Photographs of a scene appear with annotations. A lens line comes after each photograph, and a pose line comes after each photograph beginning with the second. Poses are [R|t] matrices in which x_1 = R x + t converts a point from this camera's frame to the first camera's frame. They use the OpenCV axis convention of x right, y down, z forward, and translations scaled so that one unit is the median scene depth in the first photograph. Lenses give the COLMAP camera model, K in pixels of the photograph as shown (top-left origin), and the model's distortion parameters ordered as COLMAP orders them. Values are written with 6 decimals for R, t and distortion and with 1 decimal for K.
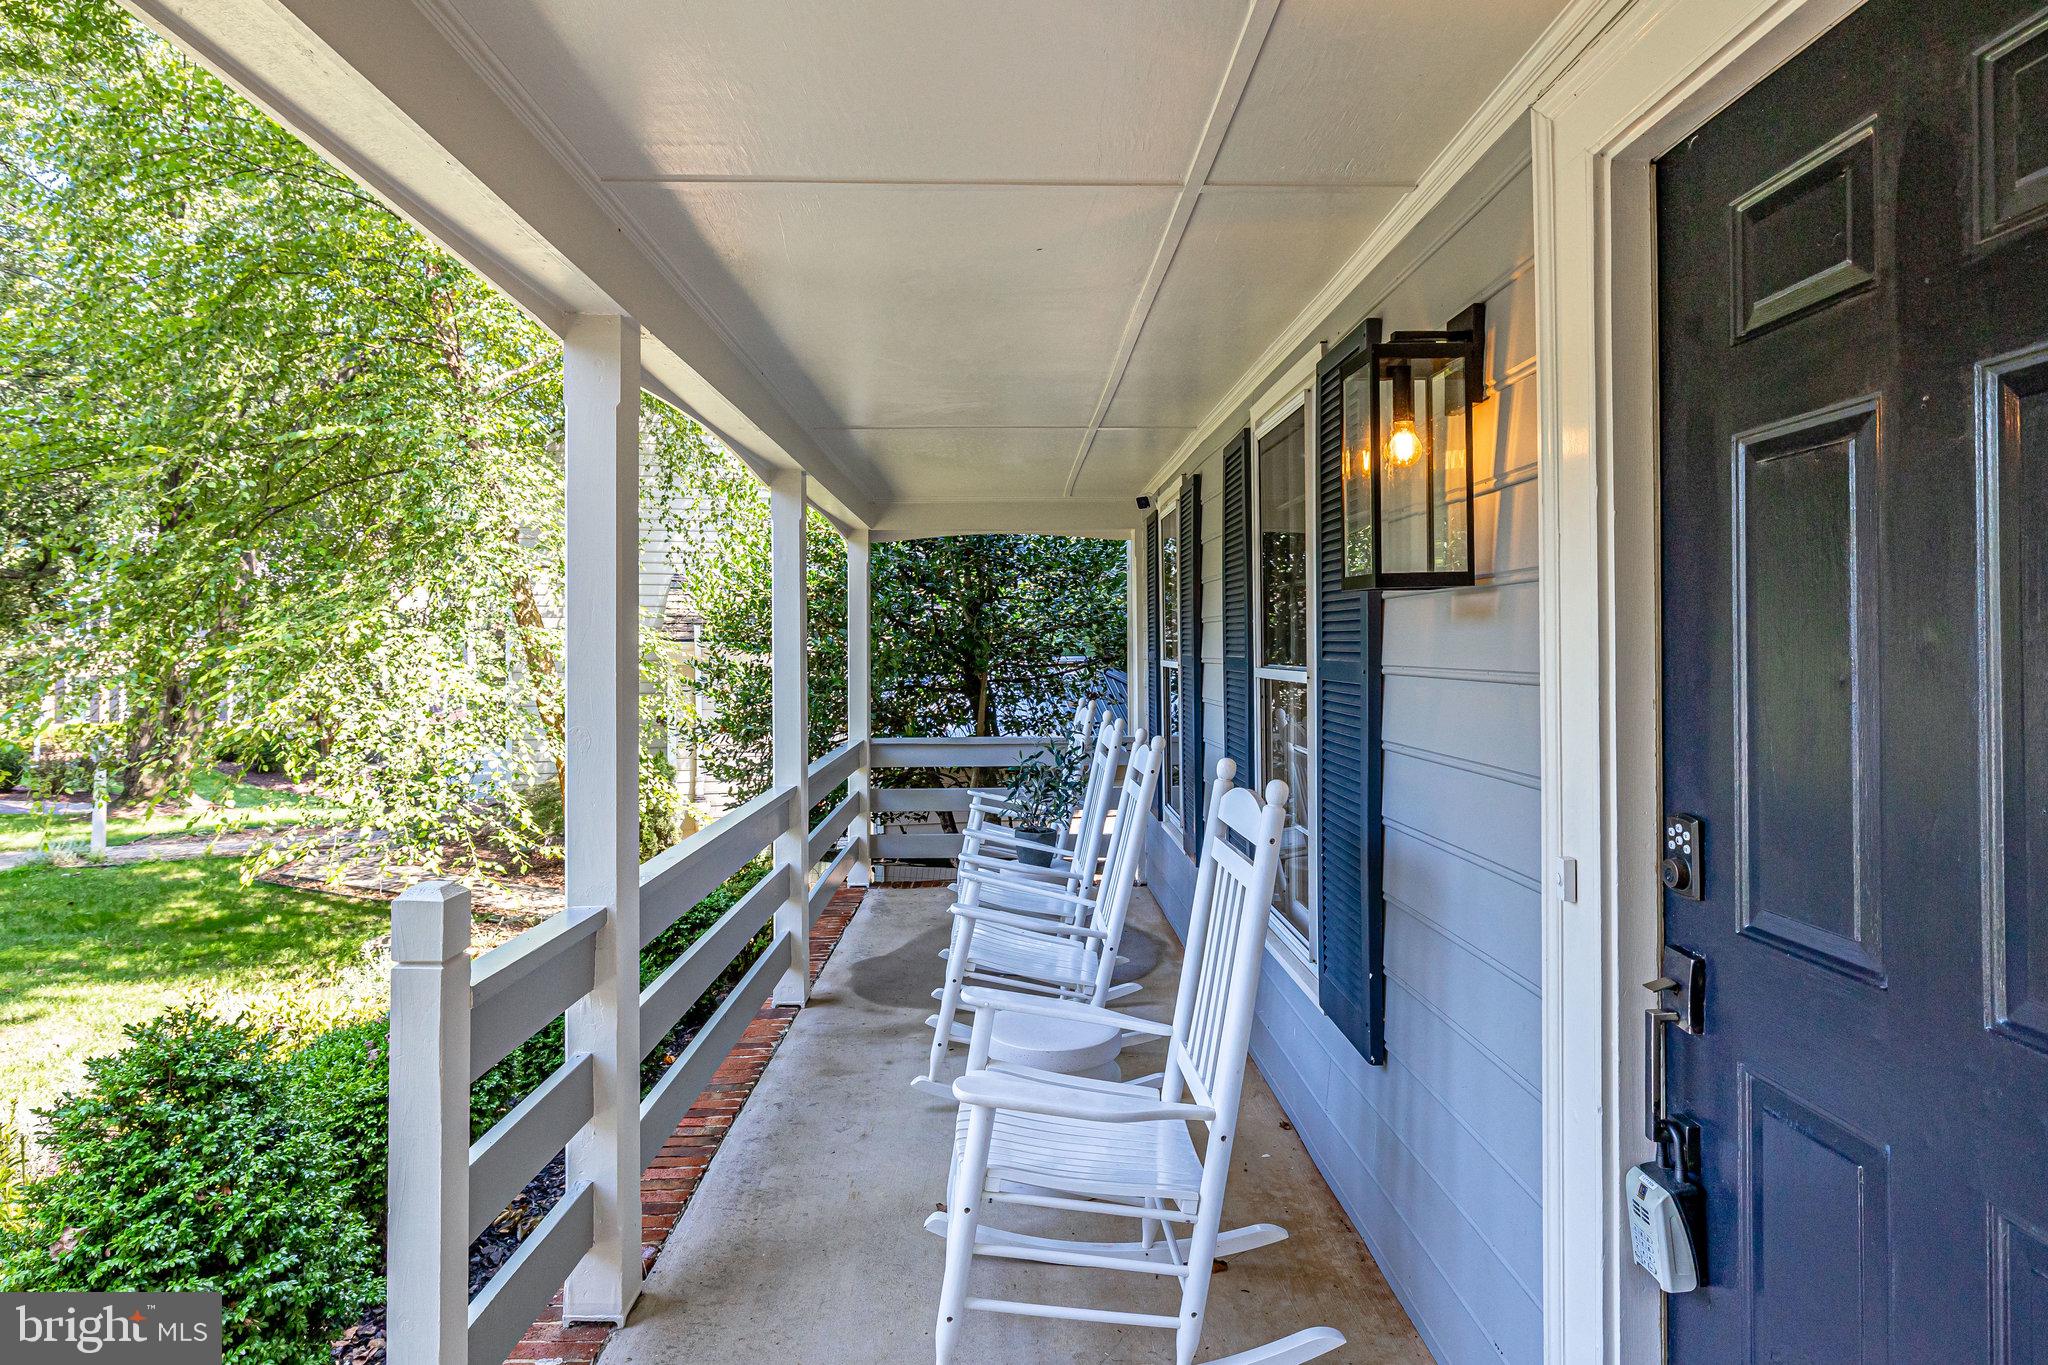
lens RADIAL K [[1039.5, 0, 1034.0], [0, 1039.5, 648.7], [0, 0, 1]] dist [-0.018677, -0.000222]
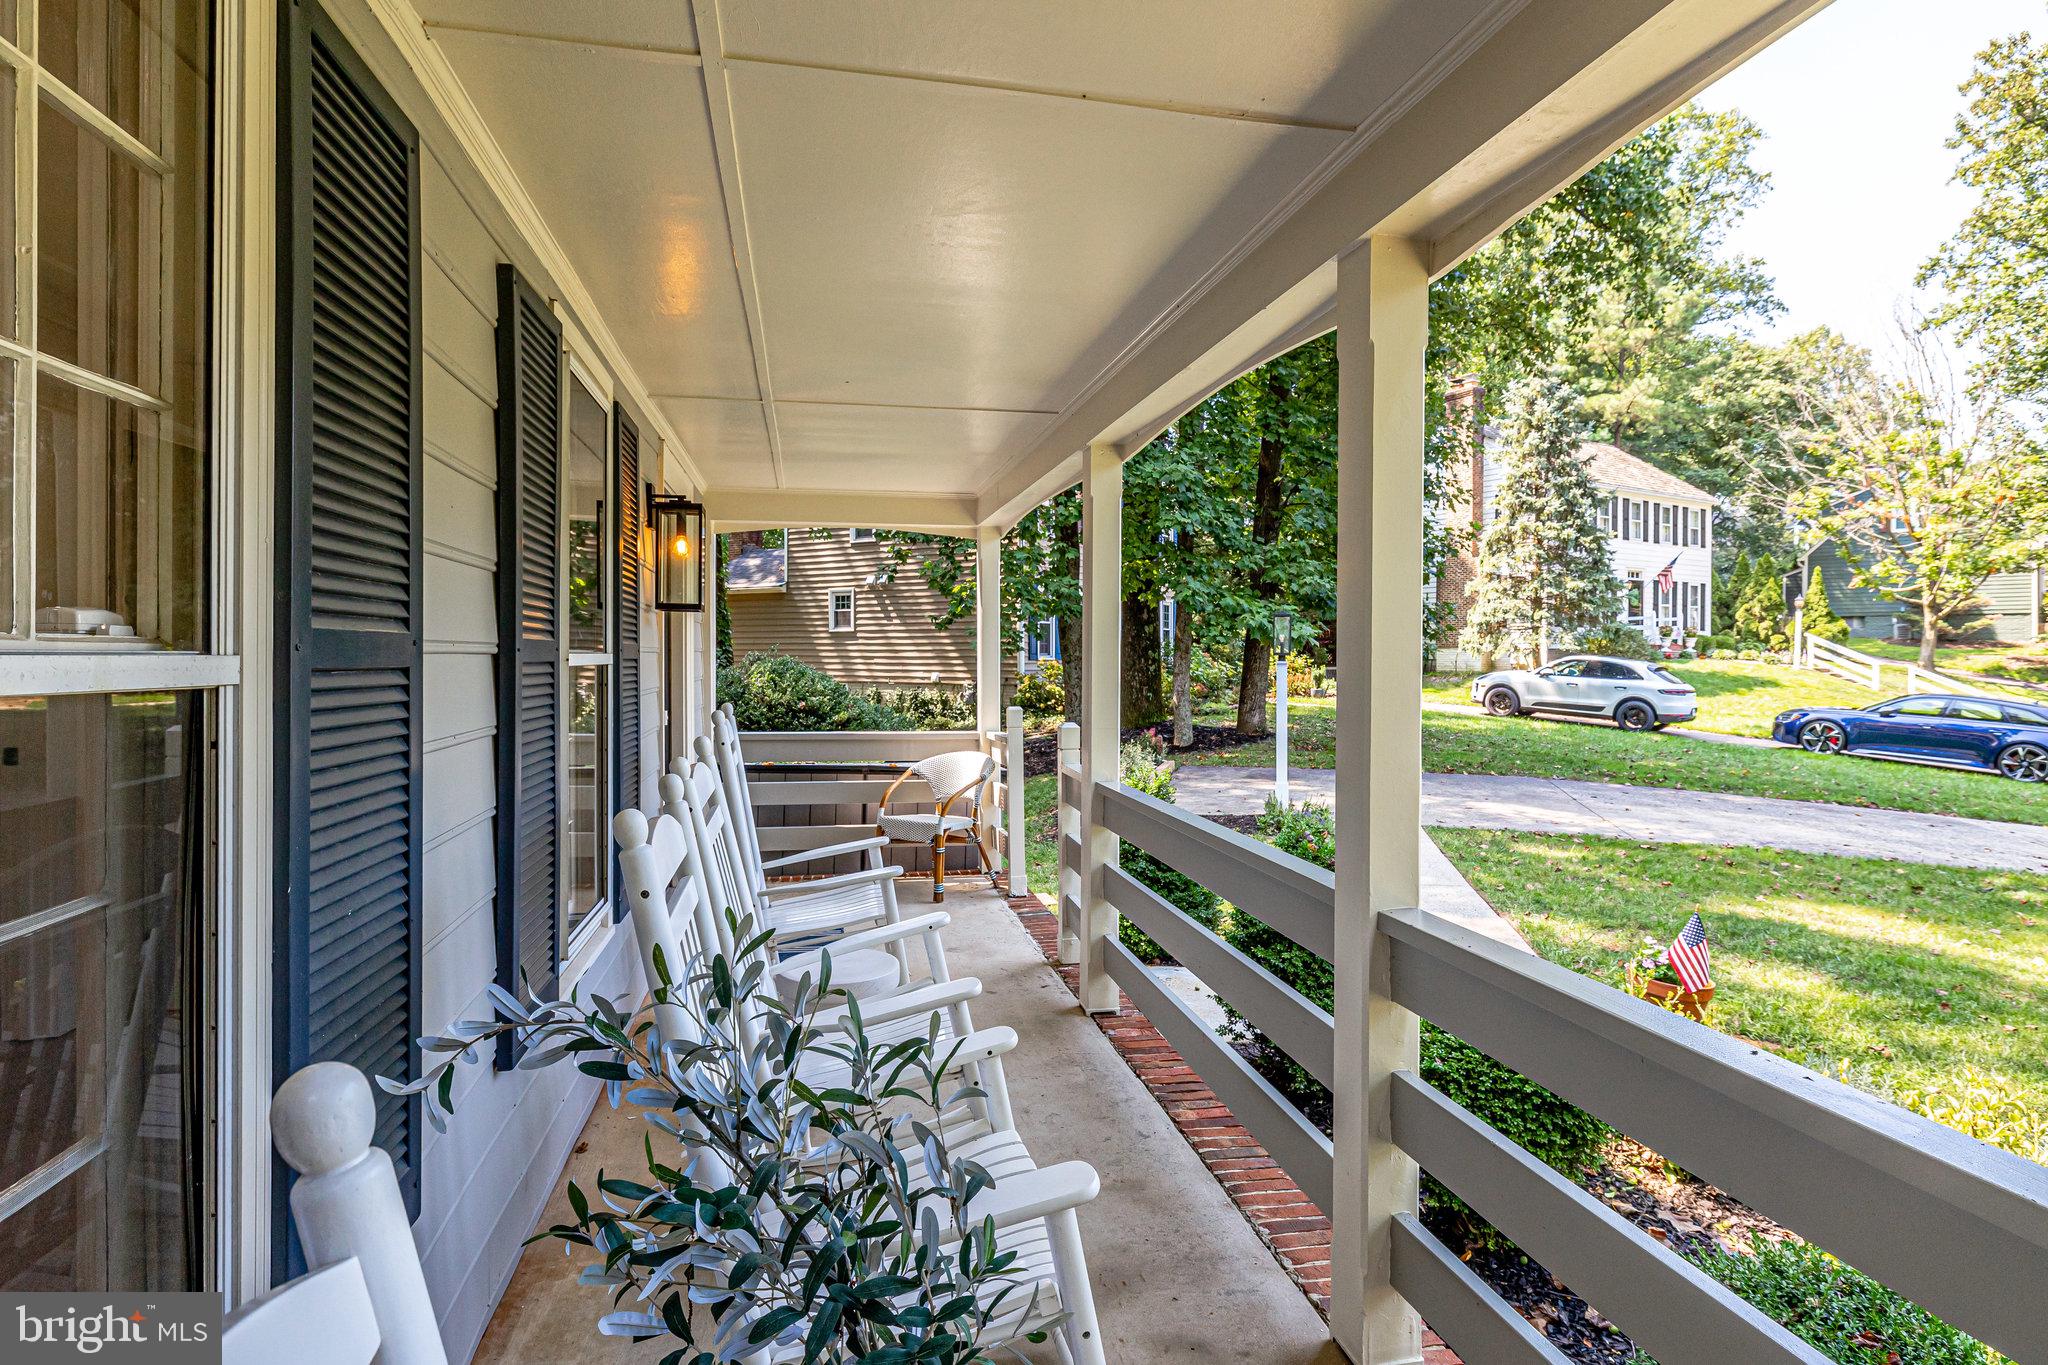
lens RADIAL K [[1039.5, 0, 1034.0], [0, 1039.5, 648.7], [0, 0, 1]] dist [-0.018677, -0.000222]
pose [[-0.981781, 0.006885, -0.189891, 0.014826], [0.006441, 0.999975, 0.002953, 0.011221], [0.189907, 0.001676, -0.981801, 1.713051]]
